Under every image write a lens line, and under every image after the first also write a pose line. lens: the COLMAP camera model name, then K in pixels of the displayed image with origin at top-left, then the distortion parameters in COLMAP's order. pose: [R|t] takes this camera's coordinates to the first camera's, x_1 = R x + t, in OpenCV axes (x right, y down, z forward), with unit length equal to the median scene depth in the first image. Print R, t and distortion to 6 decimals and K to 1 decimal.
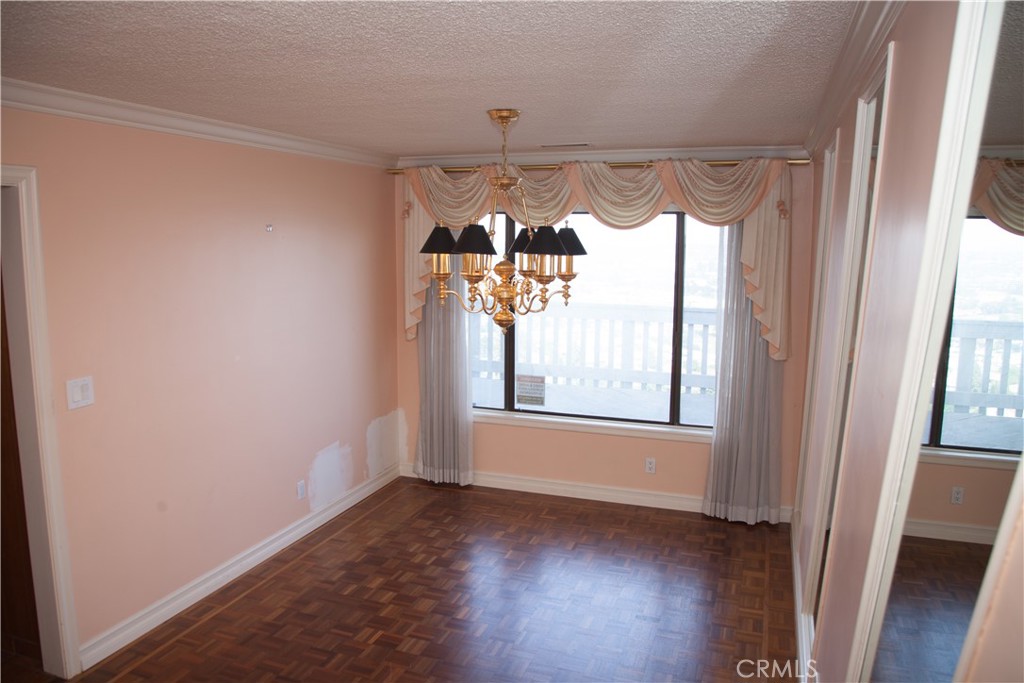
lens RADIAL K [[702.5, 0, 561.3], [0, 702.5, 344.0], [0, 0, 1]] dist [0.000506, -0.000423]
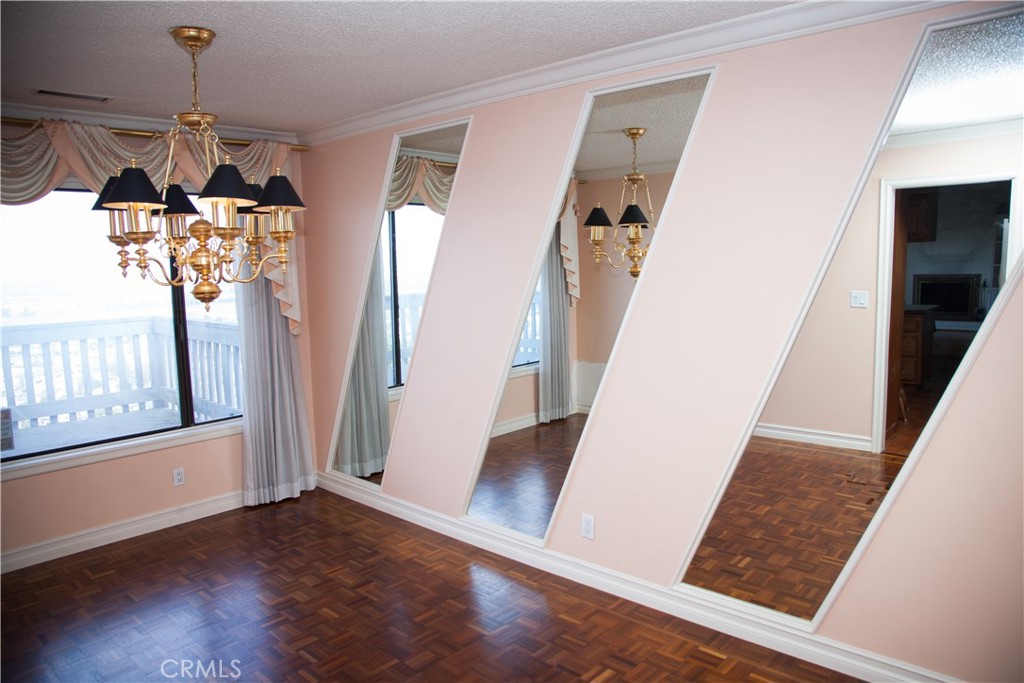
lens RADIAL K [[702.5, 0, 561.3], [0, 702.5, 344.0], [0, 0, 1]] dist [0.000506, -0.000423]
pose [[0.455989, -0.154168, 0.876531, -0.440143], [0.136544, 0.985341, 0.102273, -0.018990], [-0.879449, 0.073049, 0.470355, 0.158023]]
